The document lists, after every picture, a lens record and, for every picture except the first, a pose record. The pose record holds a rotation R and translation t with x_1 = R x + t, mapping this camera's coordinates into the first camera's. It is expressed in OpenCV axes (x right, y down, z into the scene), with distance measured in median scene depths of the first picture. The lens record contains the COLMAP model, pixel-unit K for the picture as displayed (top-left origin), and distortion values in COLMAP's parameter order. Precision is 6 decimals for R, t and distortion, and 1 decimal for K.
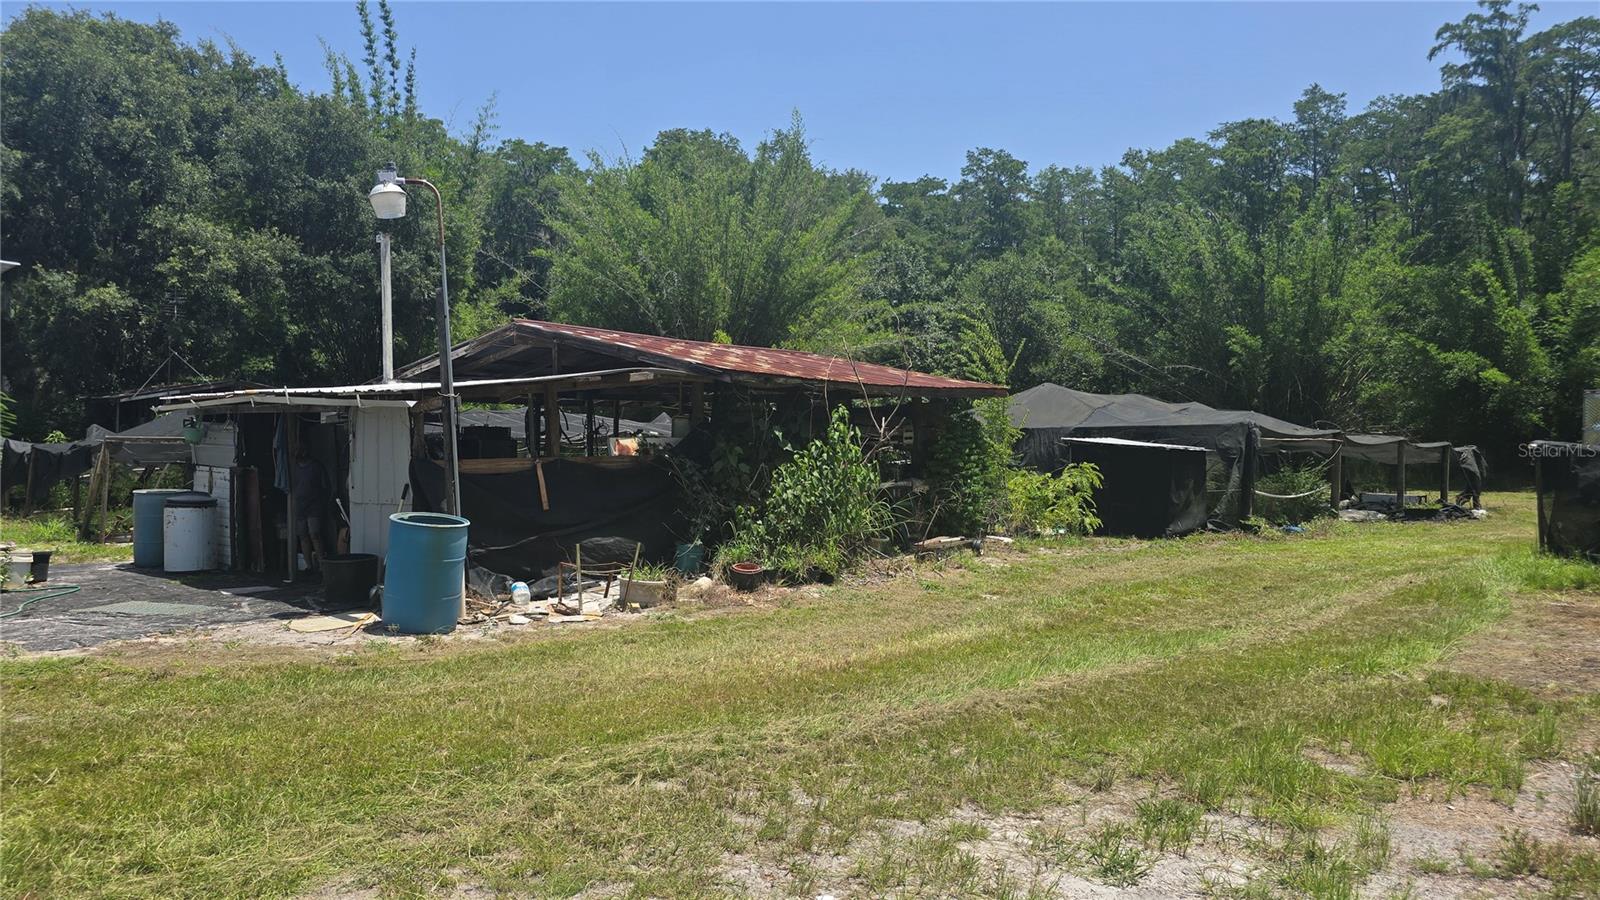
lens RADIAL K [[1069.1, 0, 812.5], [0, 1069.1, 460.3], [0, 0, 1]] dist [0.039375, -0.035840]
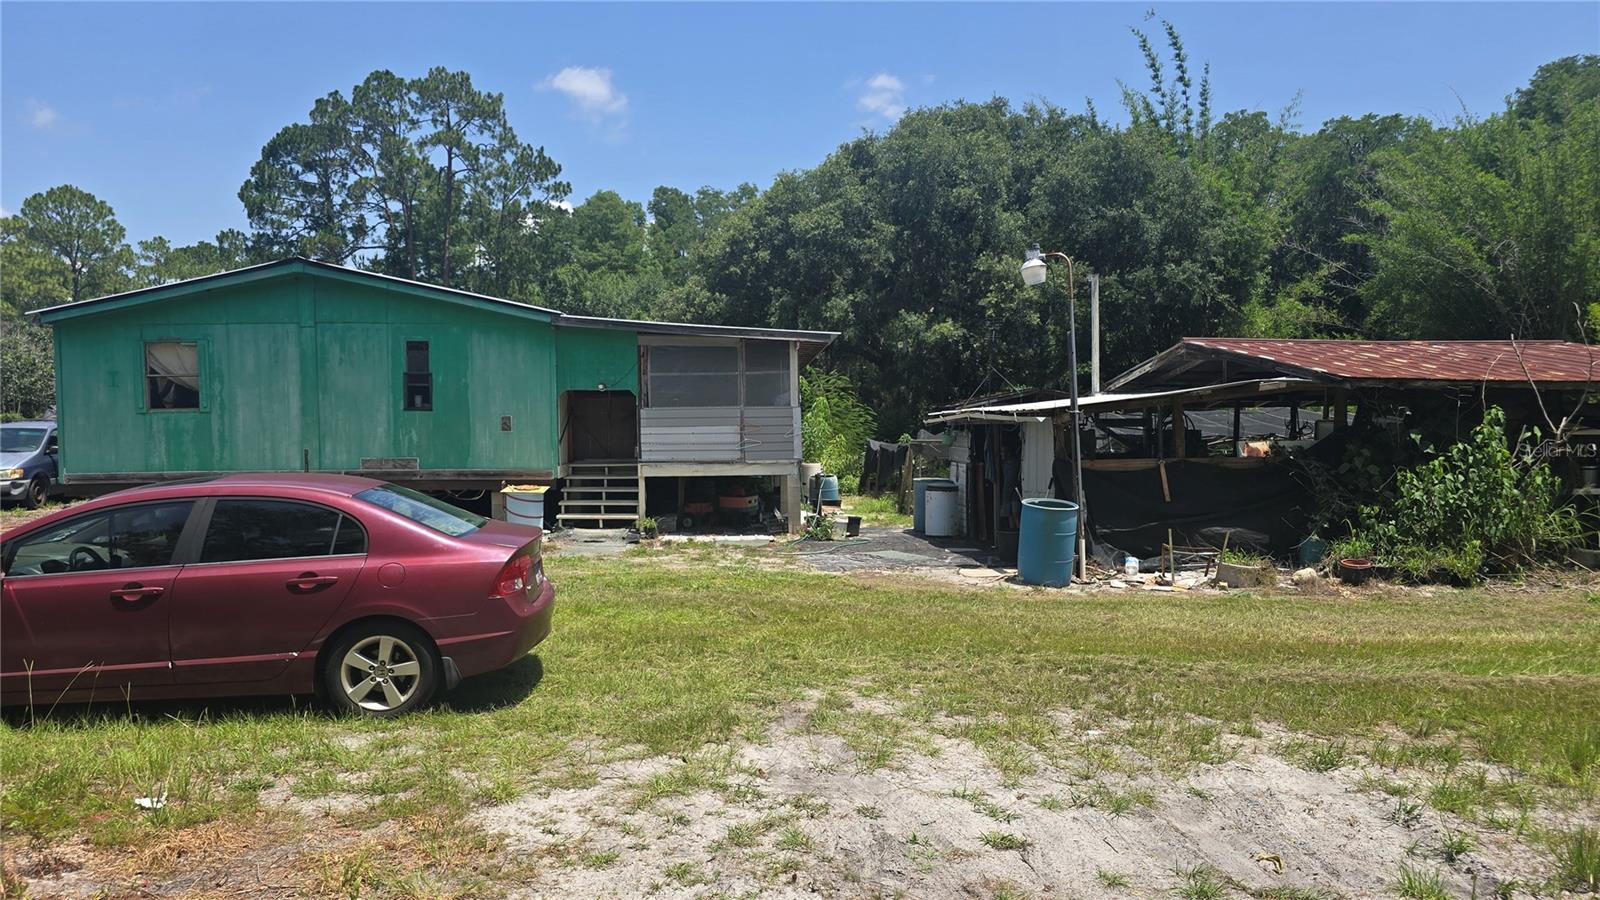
lens RADIAL K [[1069.1, 0, 790.7], [0, 1069.1, 450.3], [0, 0, 1]] dist [0.039375, -0.035840]
pose [[0.727949, 0.003441, -0.685623, 0.184890], [-0.007284, 0.999970, -0.002714, -0.003679], [0.685593, 0.006970, 0.727952, -0.120642]]
